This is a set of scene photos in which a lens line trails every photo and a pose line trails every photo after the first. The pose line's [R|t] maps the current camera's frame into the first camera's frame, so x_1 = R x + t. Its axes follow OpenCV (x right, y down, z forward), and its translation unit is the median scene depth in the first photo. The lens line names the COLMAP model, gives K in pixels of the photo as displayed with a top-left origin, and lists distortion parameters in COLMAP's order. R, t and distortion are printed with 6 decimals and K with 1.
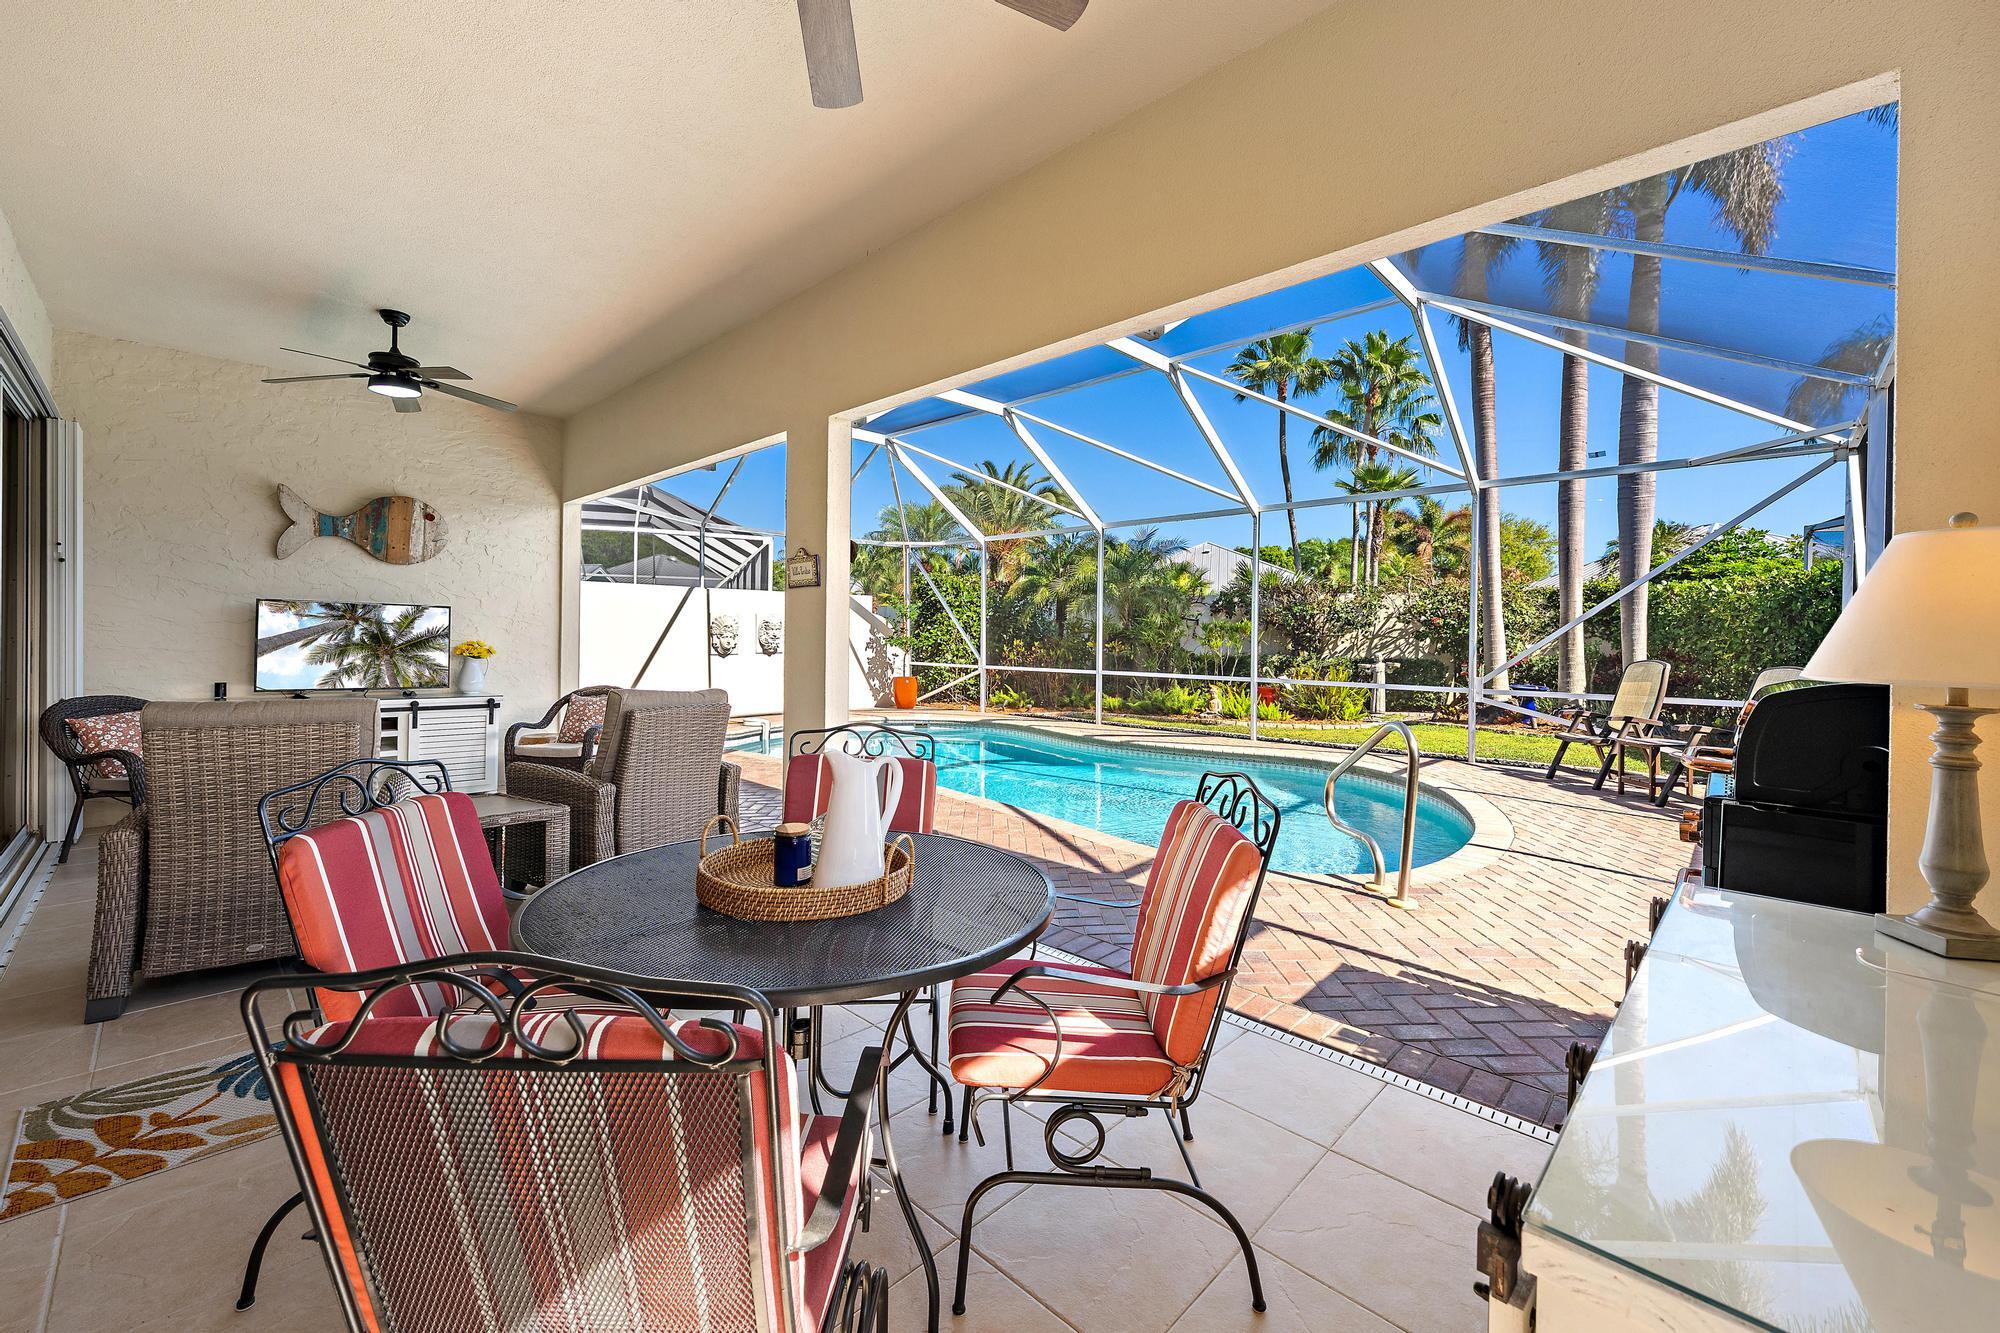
lens RADIAL K [[784.5, 0, 989.3], [0, 784.5, 653.7], [0, 0, 1]] dist [0.002617, 0.000415]
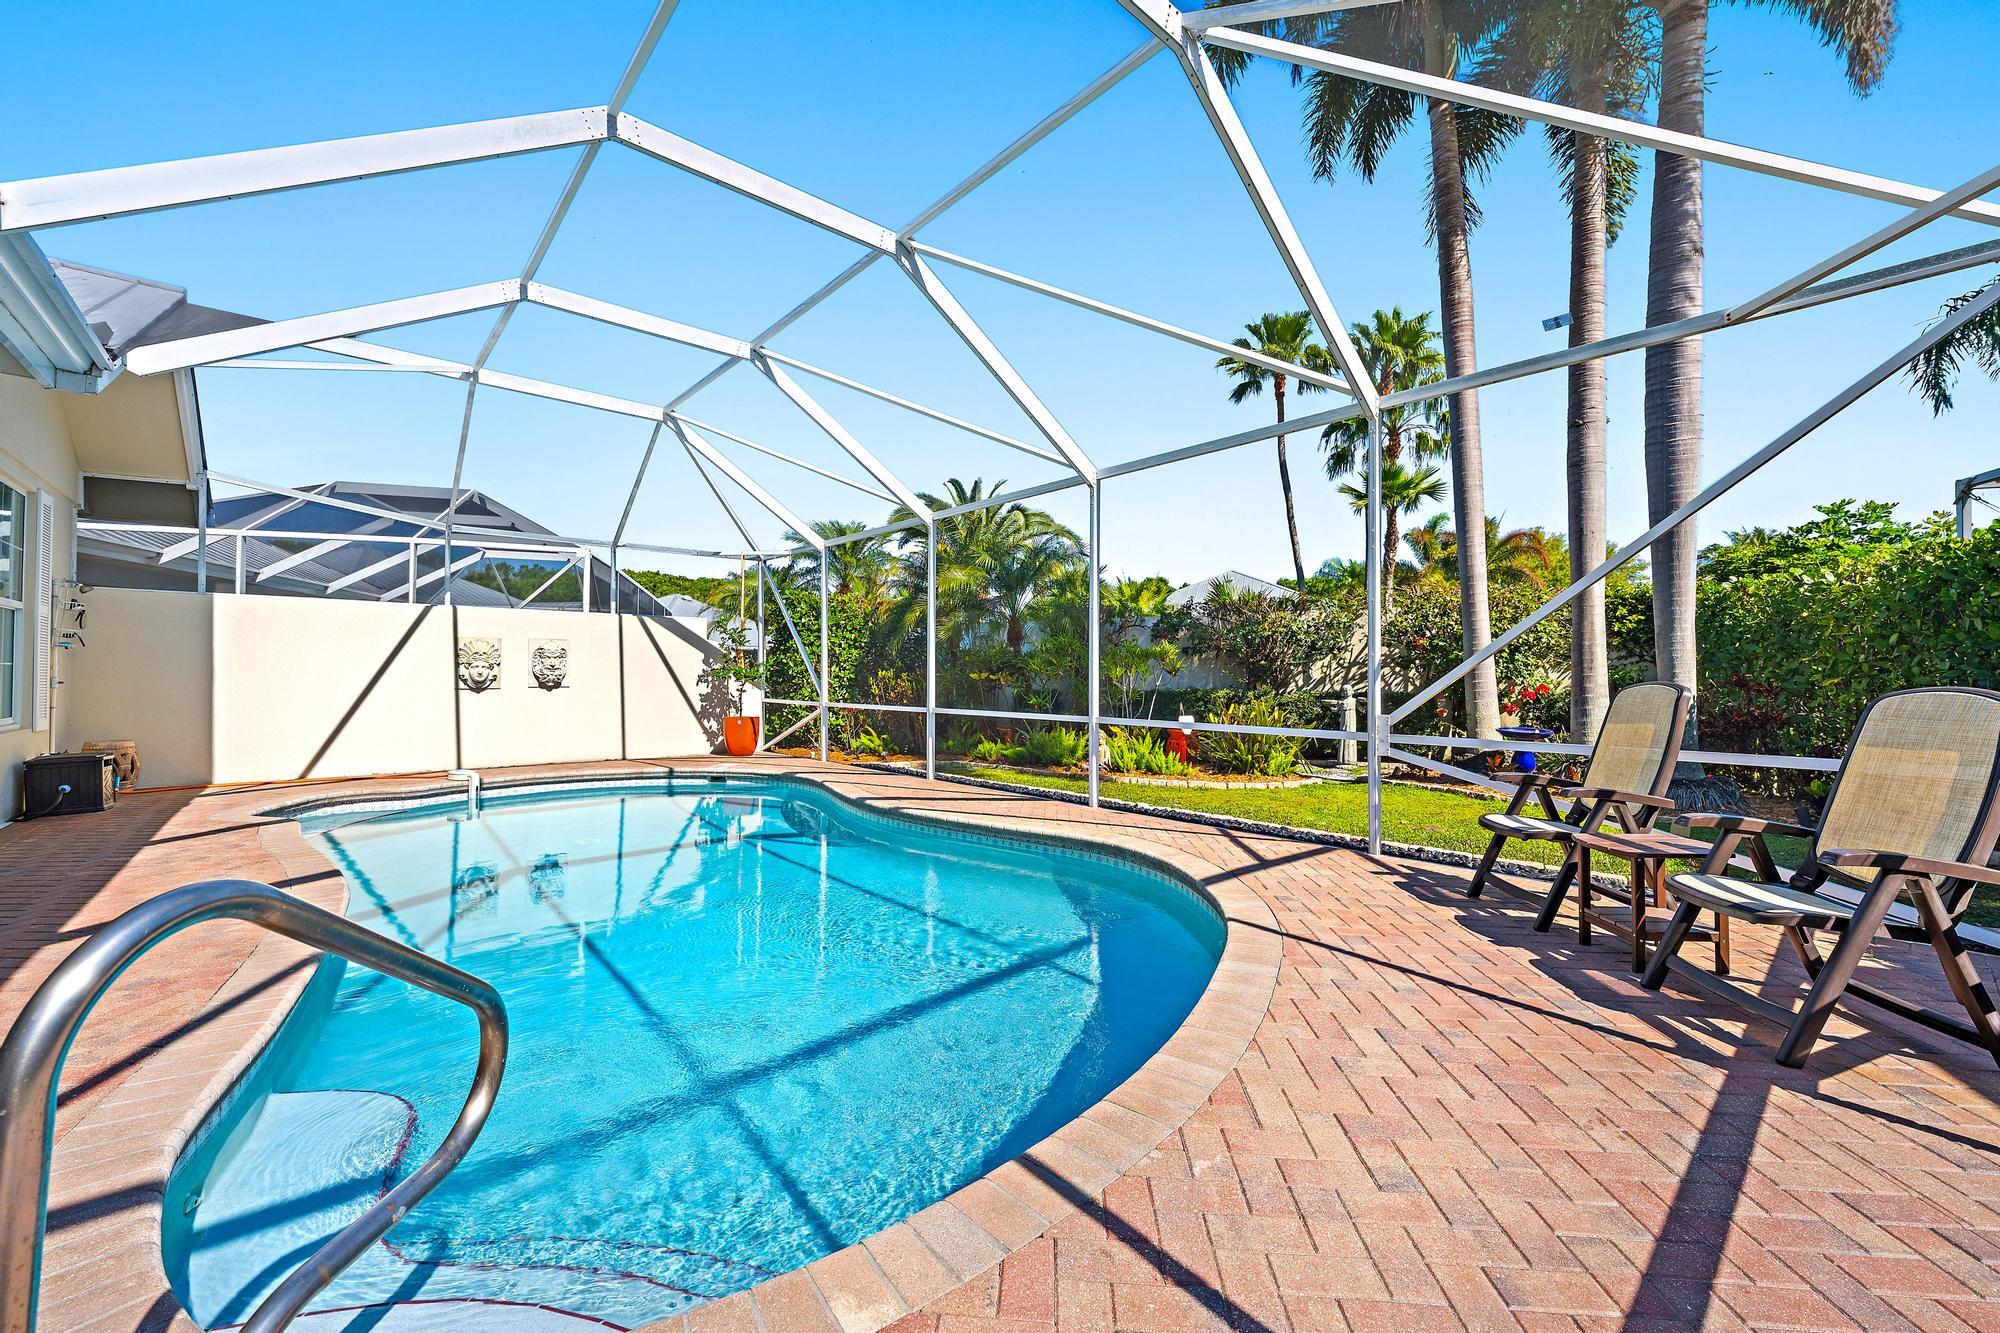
lens RADIAL K [[784.5, 0, 985.6], [0, 784.5, 678.7], [0, 0, 1]] dist [0.002617, 0.000415]
pose [[0.996607, -0.004647, -0.082178, 0.236916], [0.002964, 0.999784, -0.020590, 0.008416], [0.082256, 0.020276, 0.996405, 0.235950]]
